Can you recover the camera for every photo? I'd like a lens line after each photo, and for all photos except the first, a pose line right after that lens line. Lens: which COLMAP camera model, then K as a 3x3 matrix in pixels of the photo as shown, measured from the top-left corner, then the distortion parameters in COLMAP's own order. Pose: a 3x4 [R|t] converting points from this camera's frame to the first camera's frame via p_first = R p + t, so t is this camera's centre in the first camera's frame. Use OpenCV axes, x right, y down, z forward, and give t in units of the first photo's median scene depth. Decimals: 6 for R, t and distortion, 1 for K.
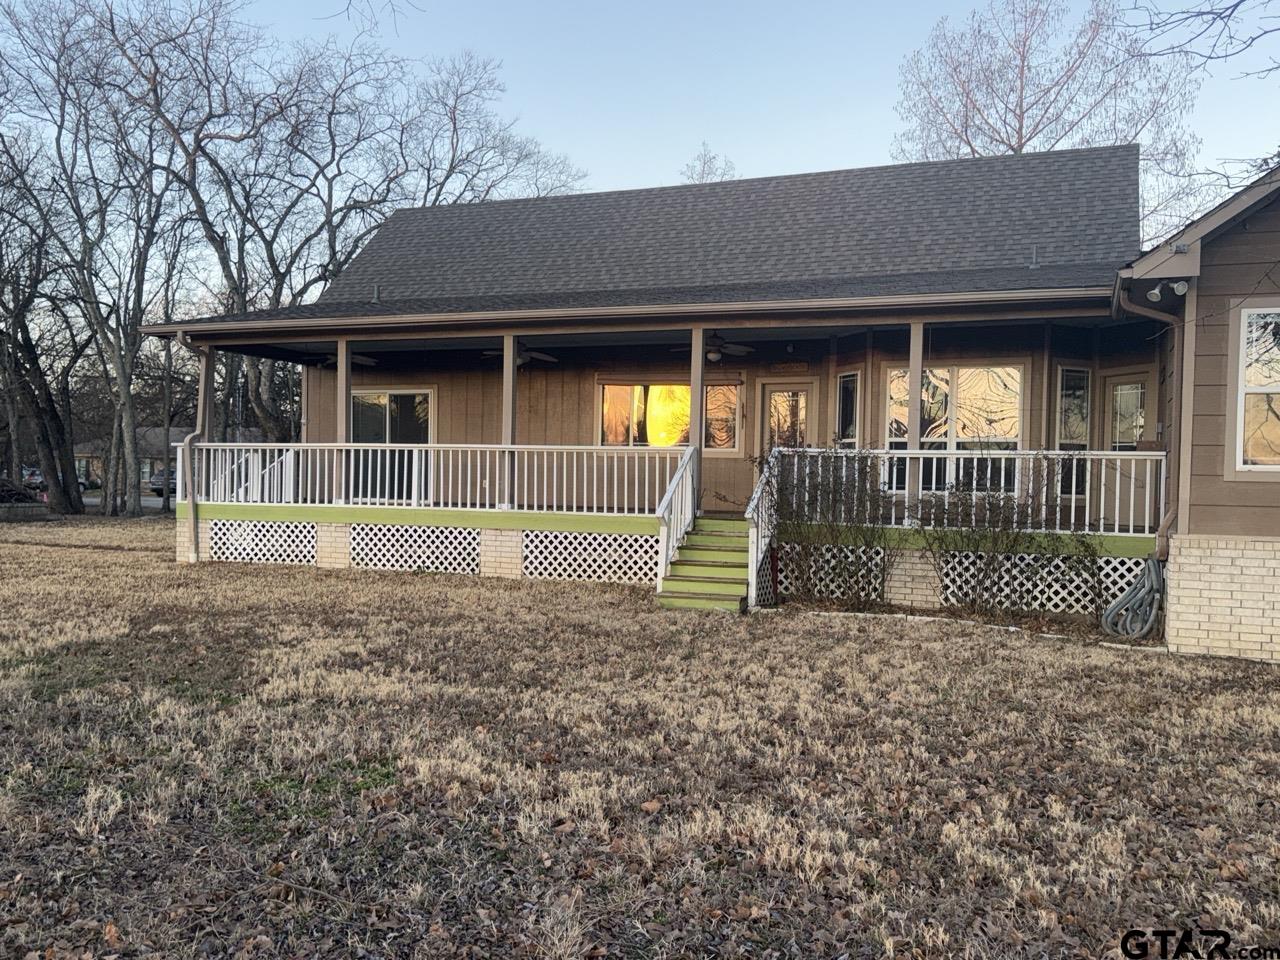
lens RADIAL K [[1056.0, 0, 640.0], [0, 1056.0, 480.0], [0, 0, 1]] dist [0.006715, 0.002831]
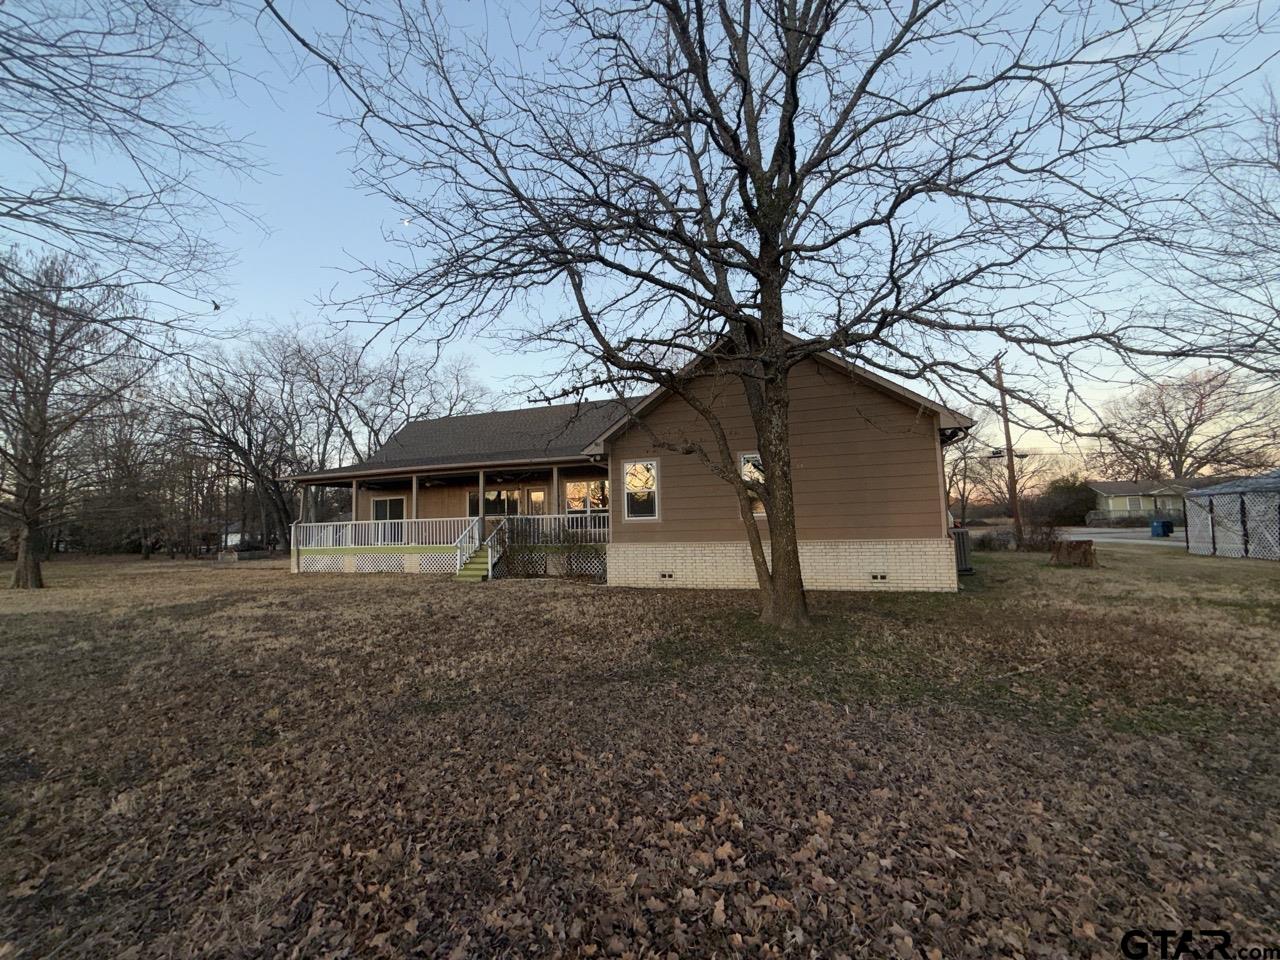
lens RADIAL K [[509.4, 0, 639.9], [0, 509.4, 480.8], [0, 0, 1]] dist [-0.000803, 0.000231]
pose [[0.998758, -0.045089, 0.021210, 0.353360], [0.046799, 0.994969, -0.088585, 0.006738], [-0.017109, 0.089468, 0.995843, -0.205732]]
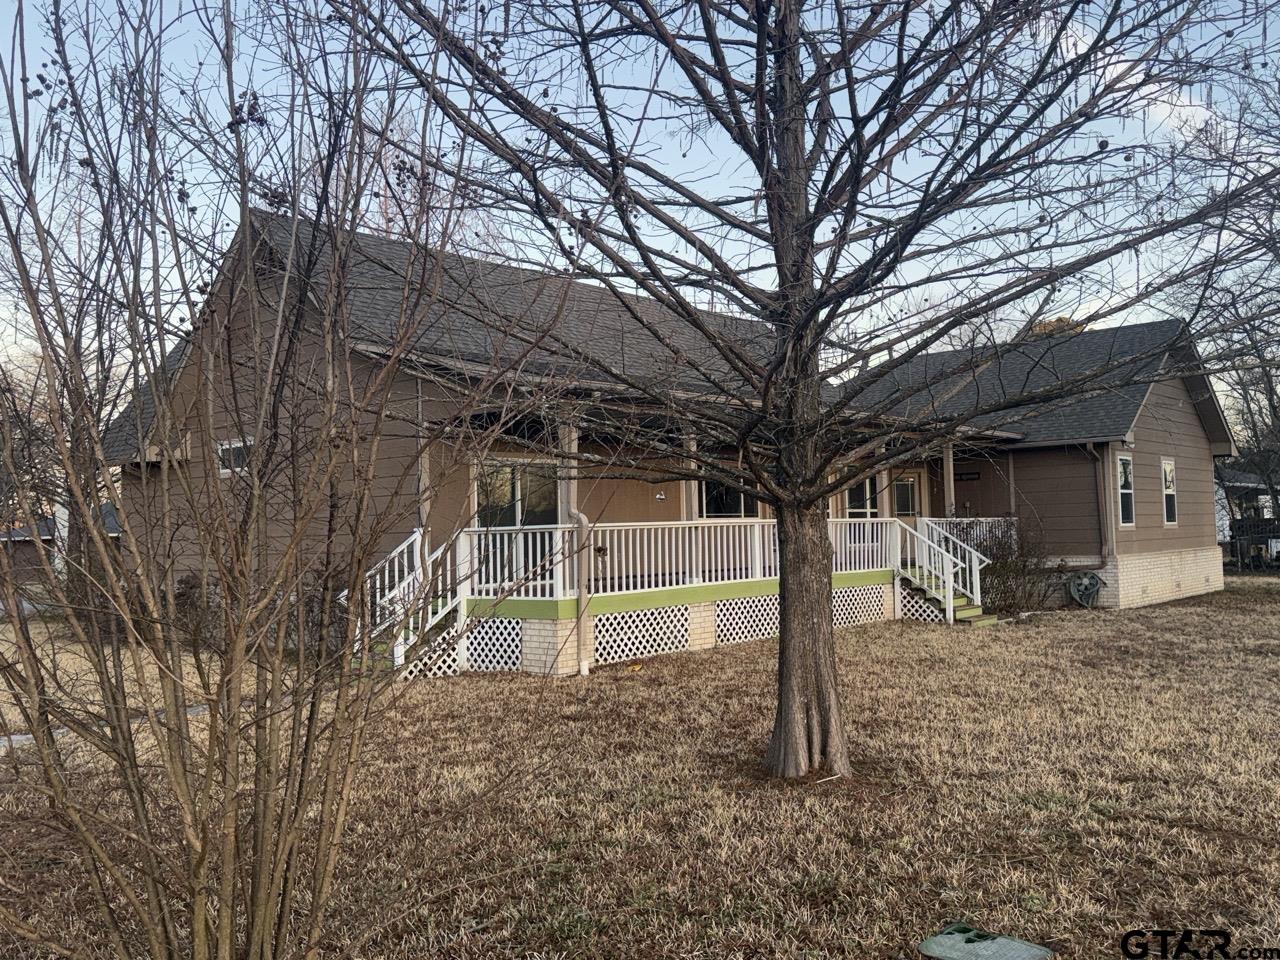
lens RADIAL K [[1056.0, 0, 640.0], [0, 1056.0, 480.0], [0, 0, 1]] dist [0.006715, 0.002831]
pose [[0.421170, 0.019535, 0.906771, -1.160848], [0.064368, 0.996603, -0.051368, -0.024317], [-0.904695, 0.080002, 0.418482, 0.617051]]
